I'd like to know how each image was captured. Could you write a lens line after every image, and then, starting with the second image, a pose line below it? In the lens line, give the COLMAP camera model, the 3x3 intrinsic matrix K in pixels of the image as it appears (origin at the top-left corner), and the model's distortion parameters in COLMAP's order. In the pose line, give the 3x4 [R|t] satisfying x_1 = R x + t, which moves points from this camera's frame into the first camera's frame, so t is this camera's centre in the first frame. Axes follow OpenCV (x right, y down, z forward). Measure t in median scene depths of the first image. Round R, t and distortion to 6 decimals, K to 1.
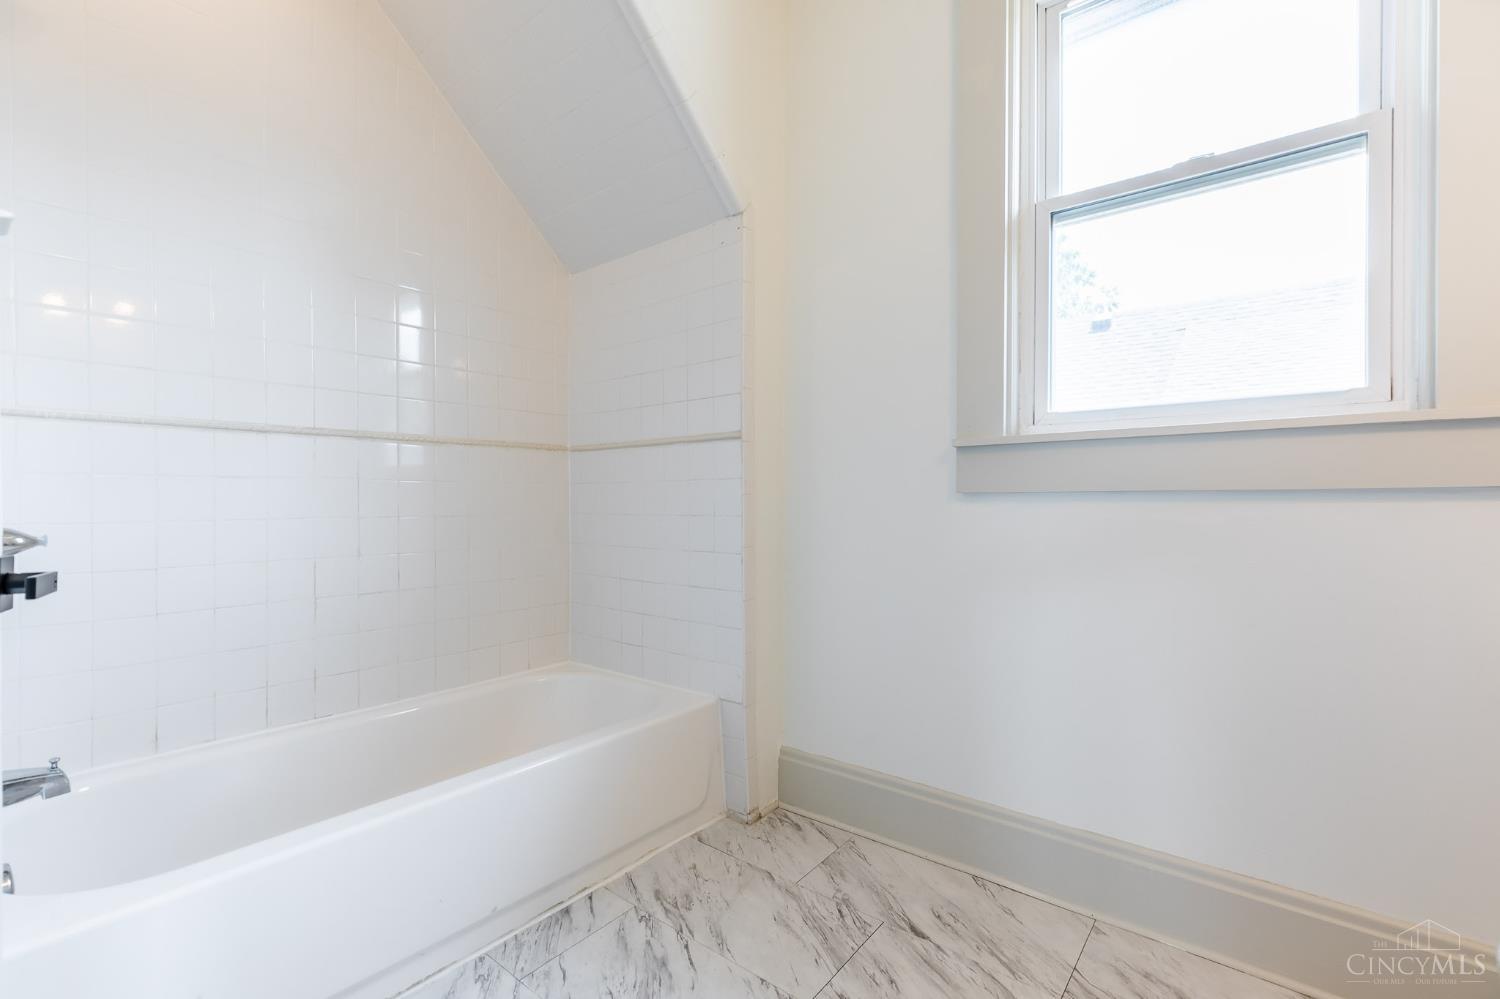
lens RADIAL K [[667.9, 0, 744.4], [0, 667.9, 502.0], [0, 0, 1]] dist [0.001067, 0.000546]
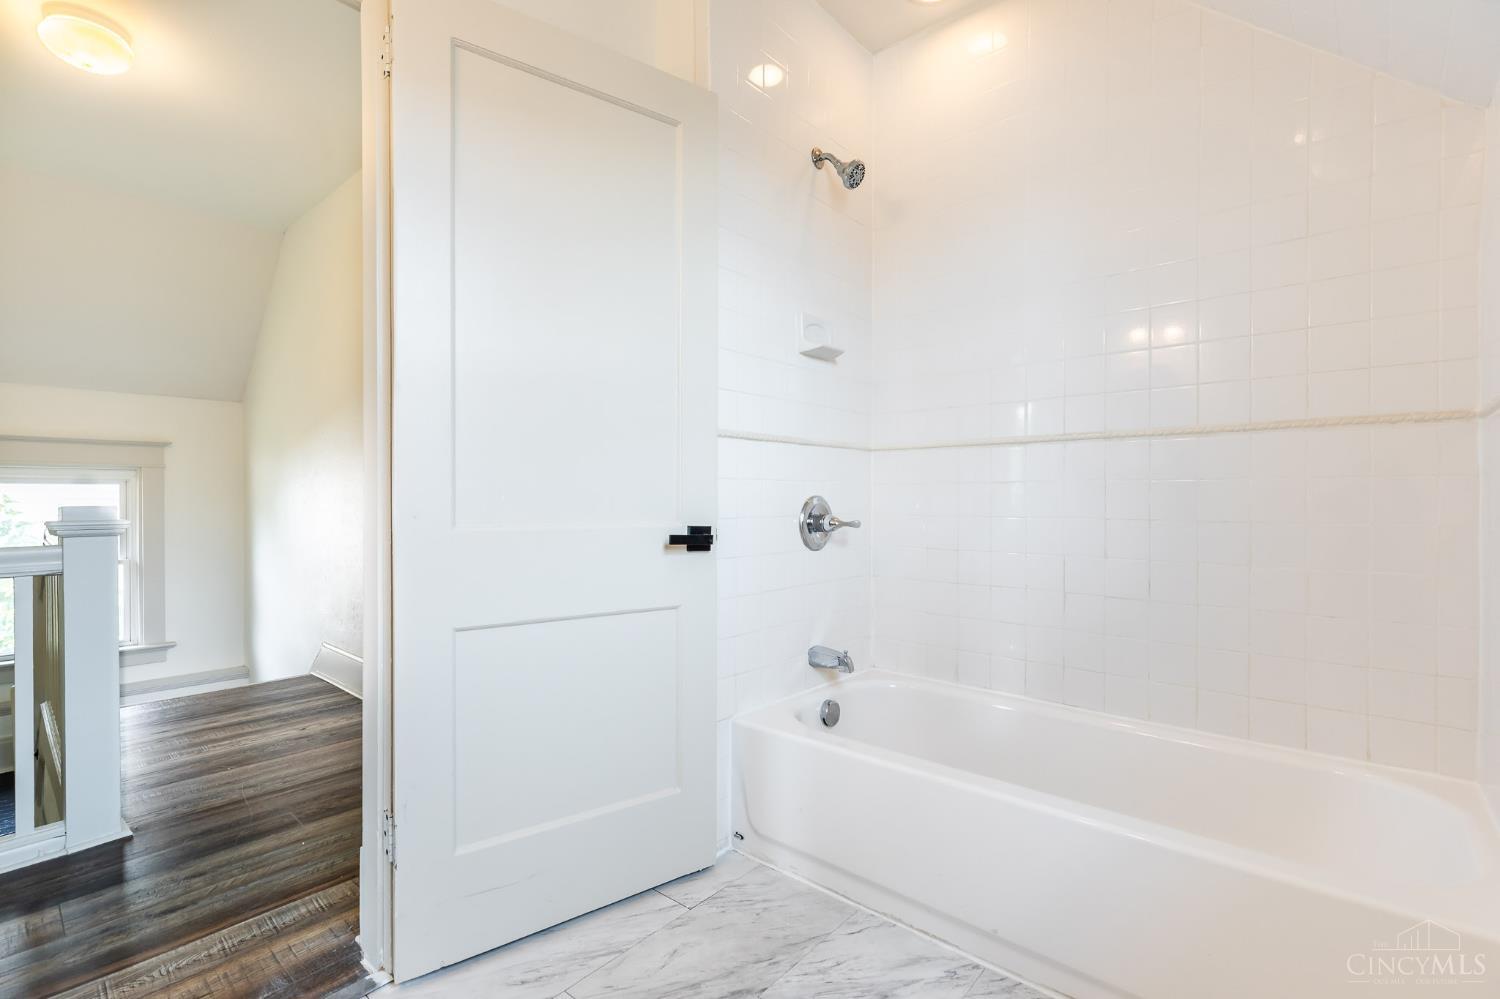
lens RADIAL K [[667.9, 0, 744.4], [0, 667.9, 502.0], [0, 0, 1]] dist [0.001067, 0.000546]
pose [[-0.029552, 0.001867, -0.999562, 0.585479], [-0.006952, 0.999974, 0.002073, 0.000002], [0.999539, 0.007010, -0.029538, 0.668683]]
